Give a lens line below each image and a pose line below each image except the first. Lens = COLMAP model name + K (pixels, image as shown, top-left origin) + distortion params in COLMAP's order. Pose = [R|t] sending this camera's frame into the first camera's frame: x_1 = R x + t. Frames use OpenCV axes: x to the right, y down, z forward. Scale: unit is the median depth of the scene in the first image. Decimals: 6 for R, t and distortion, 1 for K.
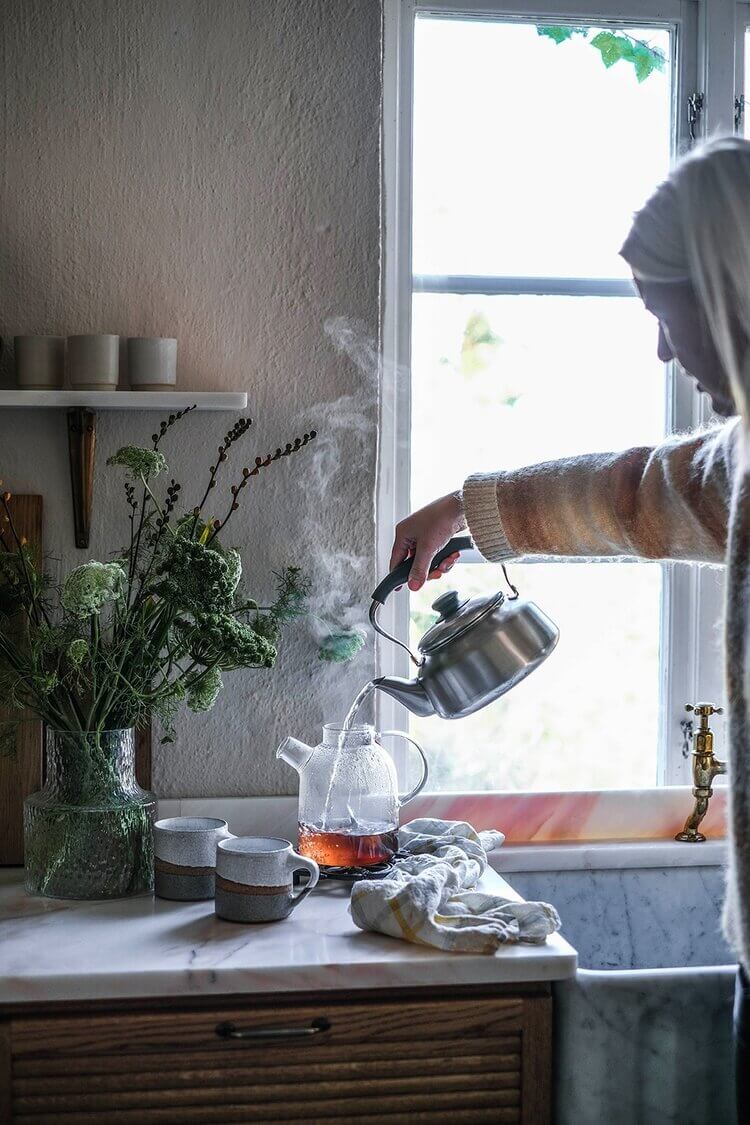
lens RADIAL K [[1878.8, 0, 375.0], [0, 1878.8, 557.5], [0, 0, 1]] dist [0.010139, 0.000000]
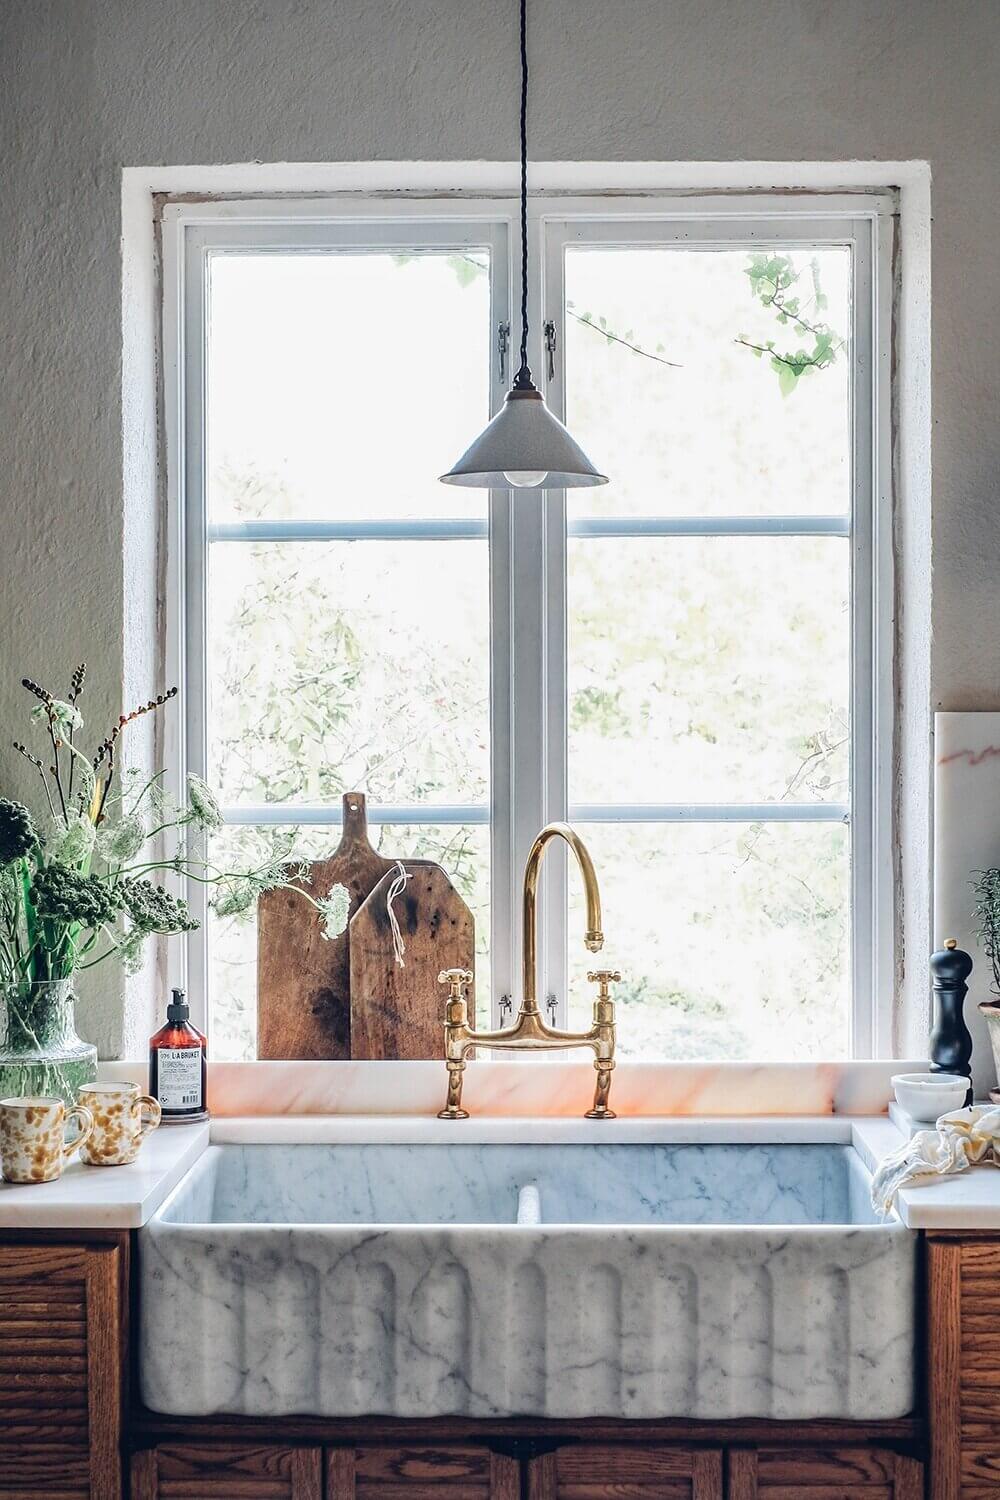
lens RADIAL K [[2384.2, 0, 497.6], [0, 2384.2, 744.6], [0, 0, 1]] dist [-0.005820, 0.000000]
pose [[0.984710, -0.011646, -0.173812, 0.412217], [0.003961, 0.999002, -0.044497, 0.018182], [0.174157, 0.043128, 0.983773, -0.182478]]
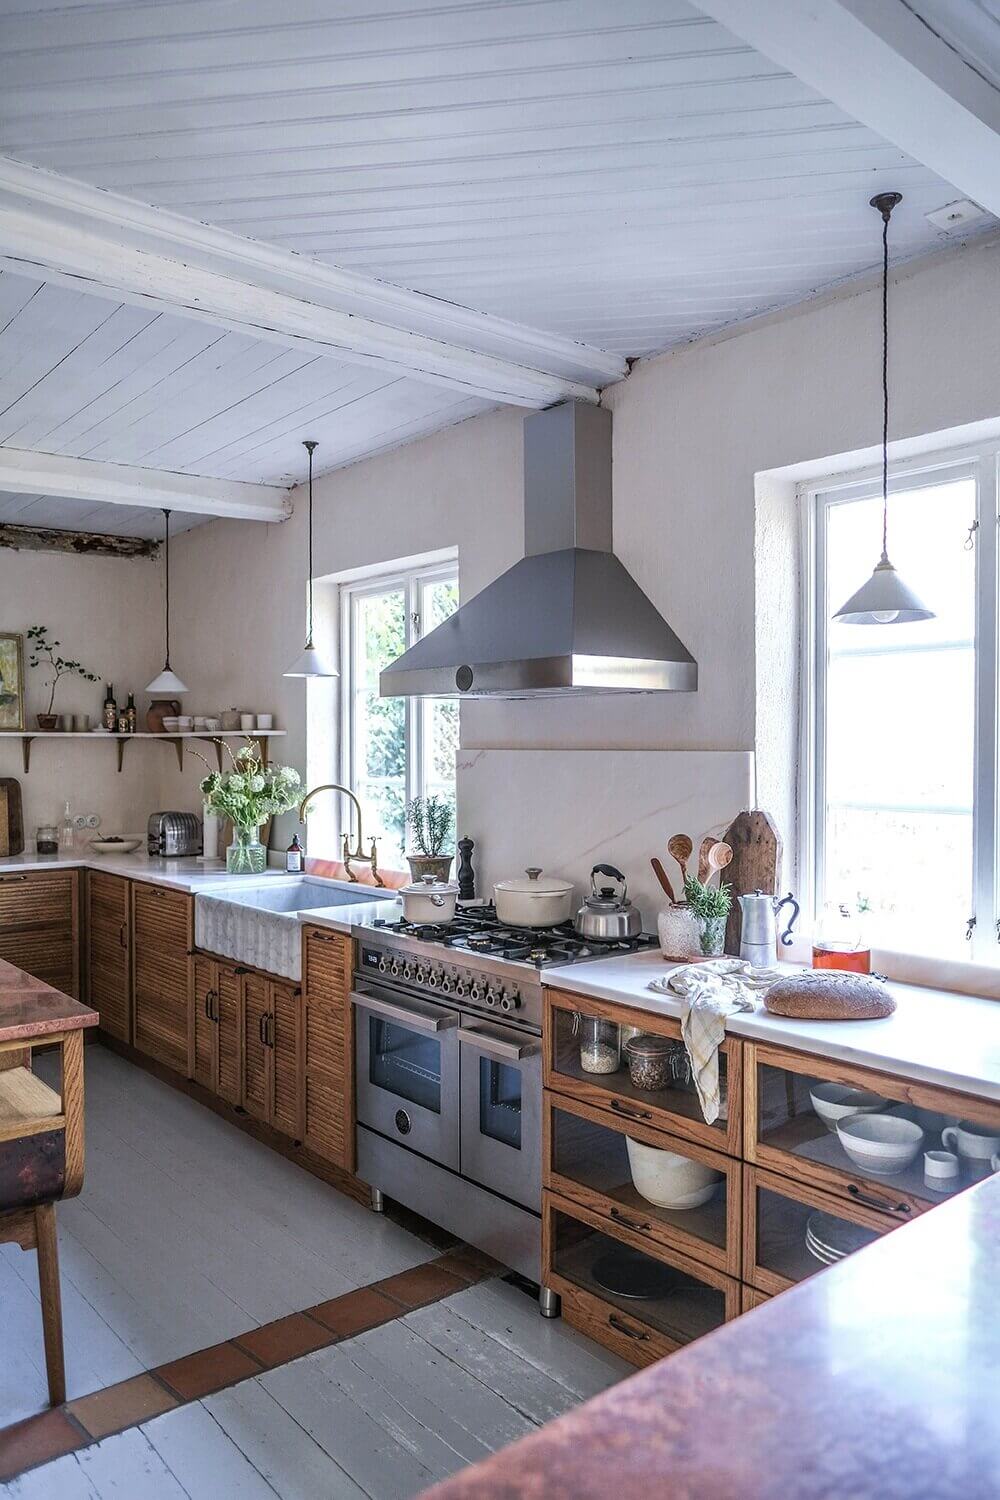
lens RADIAL K [[1051.5, 0, 495.2], [0, 1051.5, 759.3], [0, 0, 1]] dist [-0.007698, -0.006191]
pose [[0.517644, -0.001913, -0.855594, 1.694268], [-0.047485, 0.998392, -0.030962, 0.003786], [0.854278, 0.056655, 0.516720, 0.360502]]
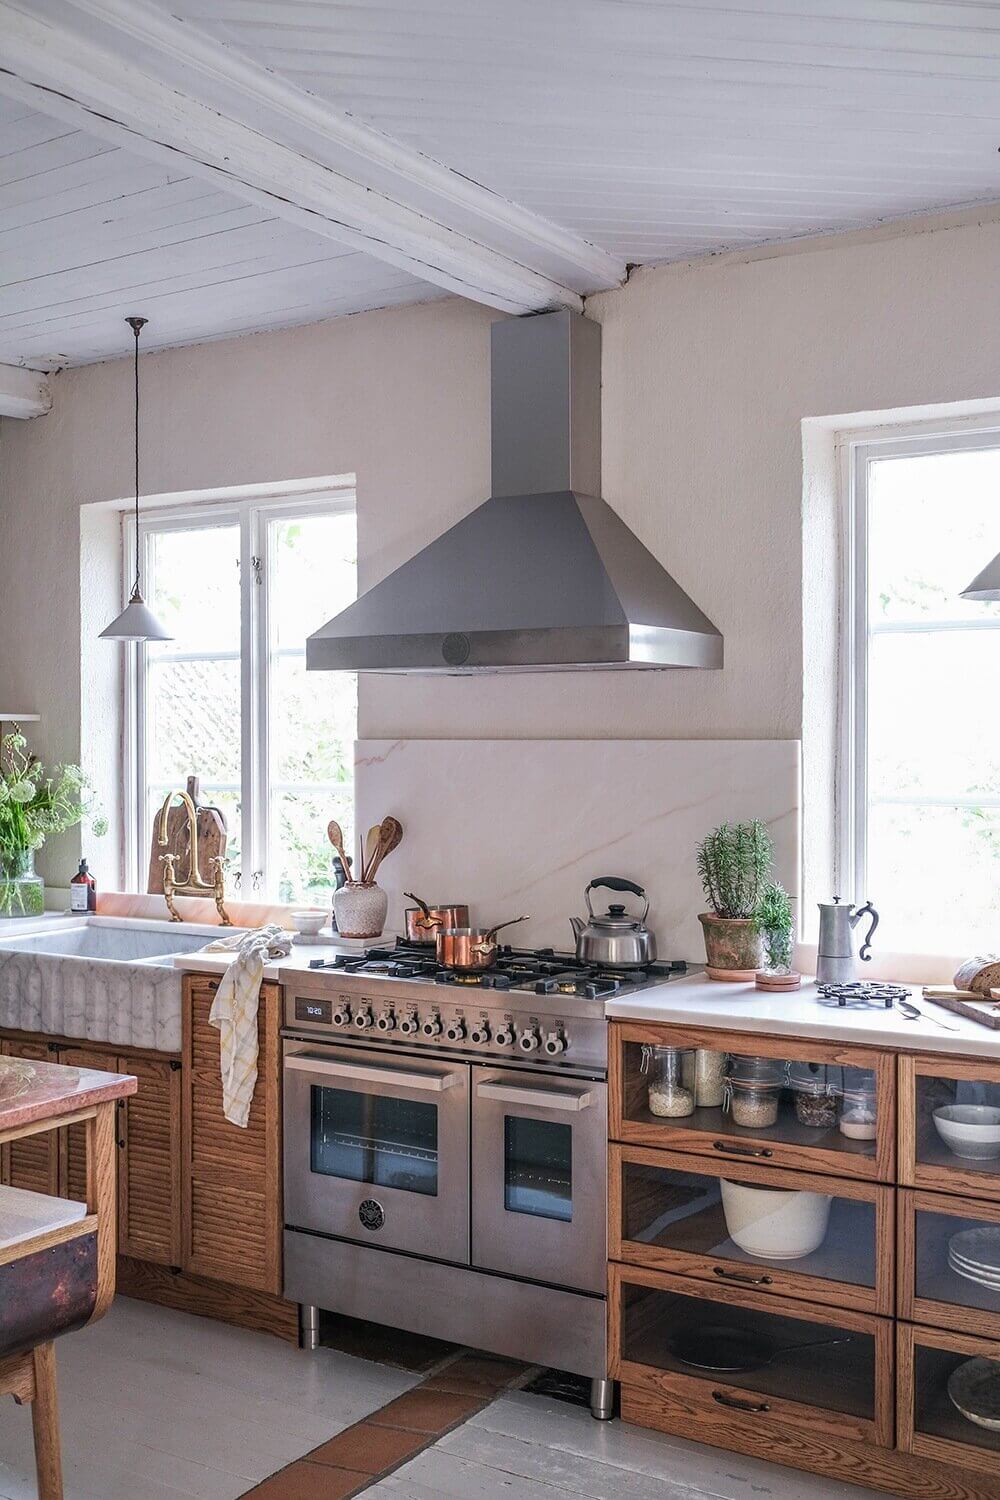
lens RADIAL K [[1521.0, 0, 490.1], [0, 1521.0, 759.7], [0, 0, 1]] dist [-0.004484, 0.000000]
pose [[0.754857, -0.005345, -0.655867, 1.586440], [-0.031326, 0.998532, -0.044191, 0.035836], [0.655140, 0.053904, 0.753582, -0.054238]]
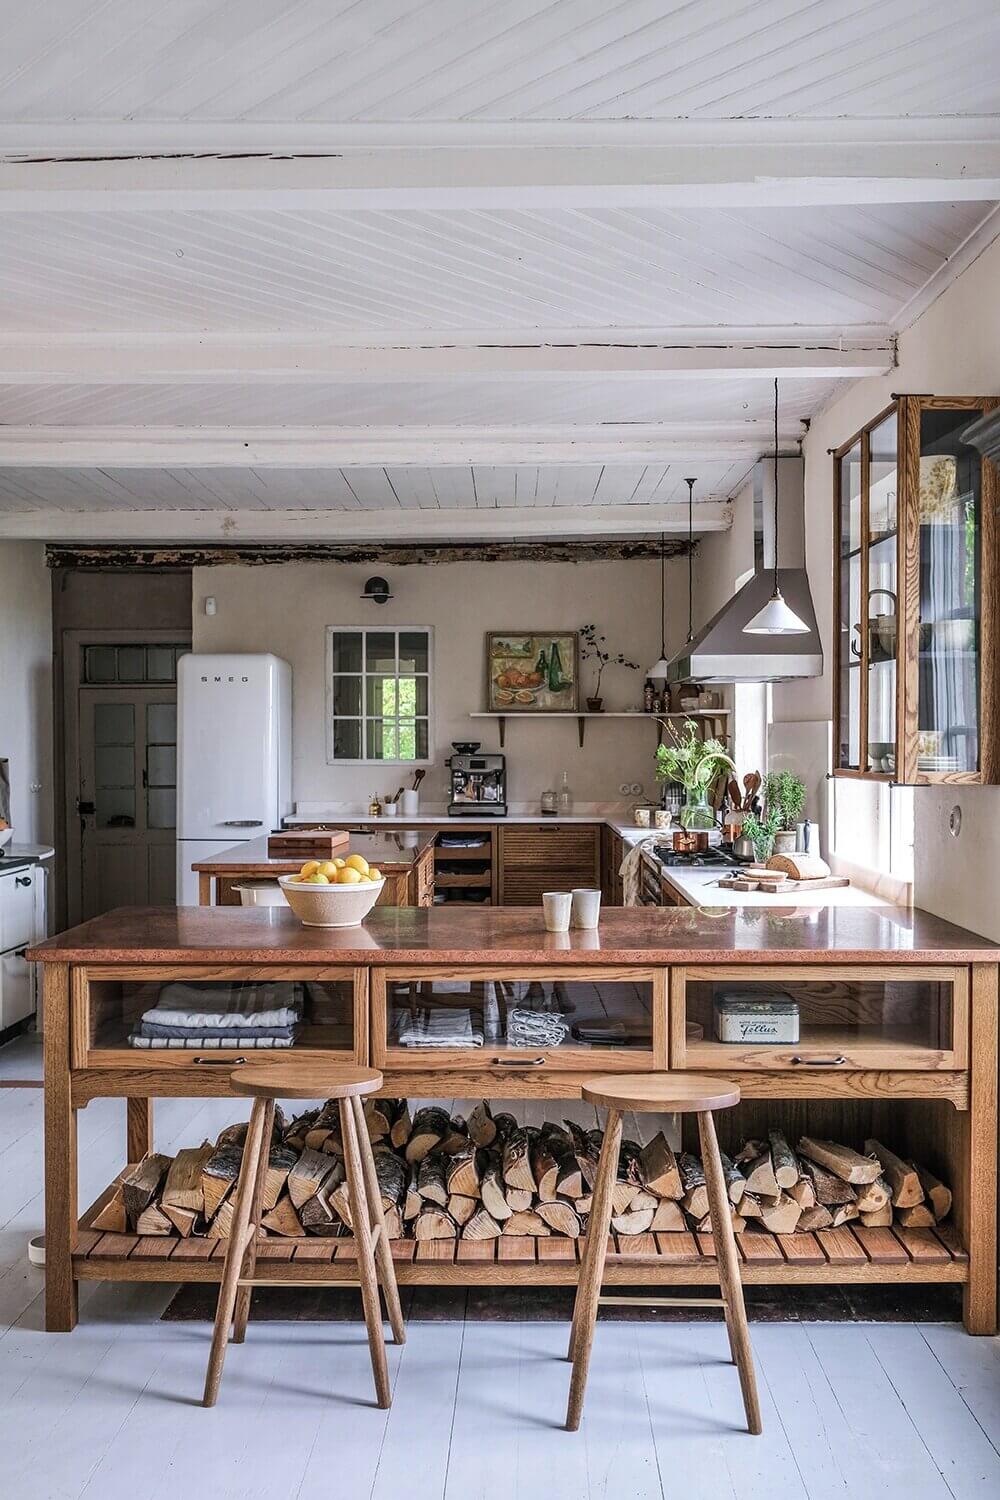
lens RADIAL K [[1521.0, 0, 498.8], [0, 1521.0, 746.7], [0, 0, 1]] dist [-0.004484, 0.000000]
pose [[-0.159461, -0.006592, -0.987182, 3.054828], [-0.064038, 0.997941, 0.003680, 0.009469], [0.985125, 0.063804, -0.159555, 1.029744]]
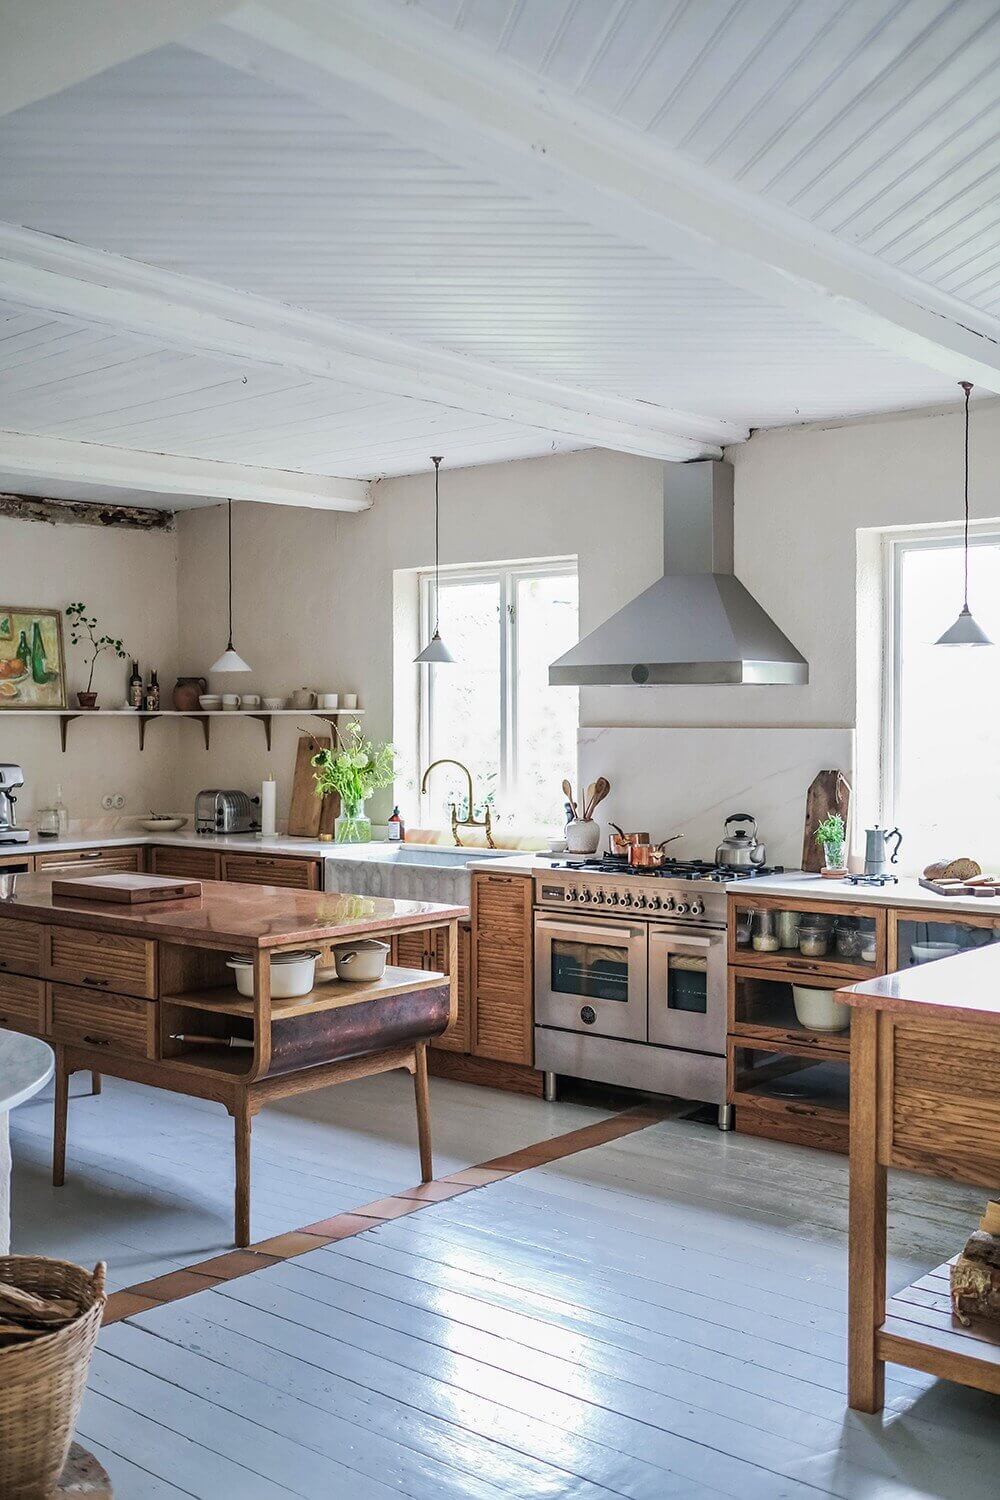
lens RADIAL K [[1521.0, 0, 488.5], [0, 1521.0, 754.1], [0, 0, 1]] dist [-0.004484, 0.000000]
pose [[0.658172, 0.003199, -0.752861, 2.200960], [-0.037810, 0.998870, -0.028810, 0.068552], [0.751918, 0.047427, 0.657549, -0.679124]]
